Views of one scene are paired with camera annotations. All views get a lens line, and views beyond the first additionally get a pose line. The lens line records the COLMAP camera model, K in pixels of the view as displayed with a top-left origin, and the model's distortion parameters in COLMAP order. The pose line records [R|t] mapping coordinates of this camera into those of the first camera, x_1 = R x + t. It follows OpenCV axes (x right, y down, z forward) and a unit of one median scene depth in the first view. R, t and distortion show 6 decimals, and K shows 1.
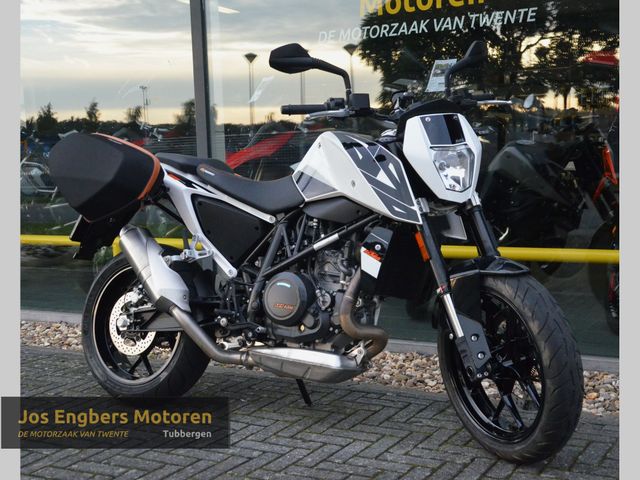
lens RADIAL K [[714.9, 0, 320.0], [0, 714.9, 240.0], [0, 0, 1]] dist [-0.006610, 0.004493]
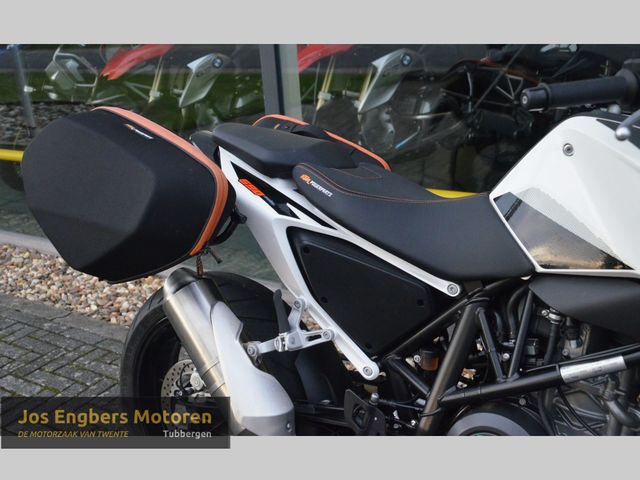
lens RADIAL K [[656.0, 0, 308.3], [0, 656.0, 238.7], [0, 0, 1]] dist [0.000036, 0.001720]
pose [[0.996618, -0.016002, -0.080602, -0.136787], [0.033924, 0.973493, 0.226189, -0.179440], [0.074846, -0.228158, 0.970743, 0.571485]]
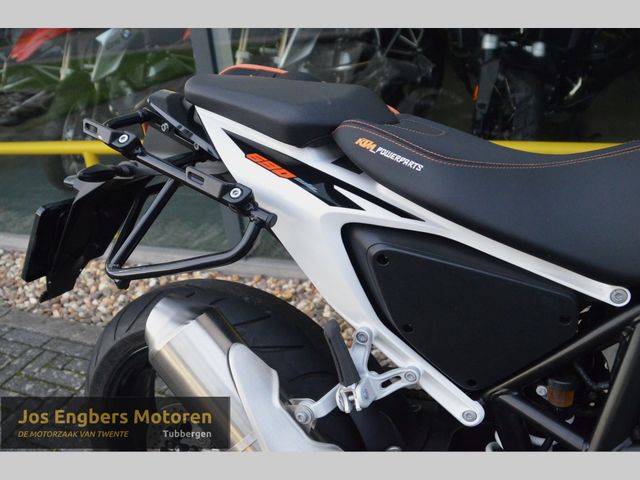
lens RADIAL K [[555.3, 0, 269.1], [0, 555.3, 224.0], [0, 0, 1]] dist [-0.109405, 0.012796]
pose [[0.991678, -0.125790, 0.027397, -0.240327], [0.111993, 0.947878, 0.298304, -0.157794], [-0.063493, -0.292753, 0.954078, 0.818803]]
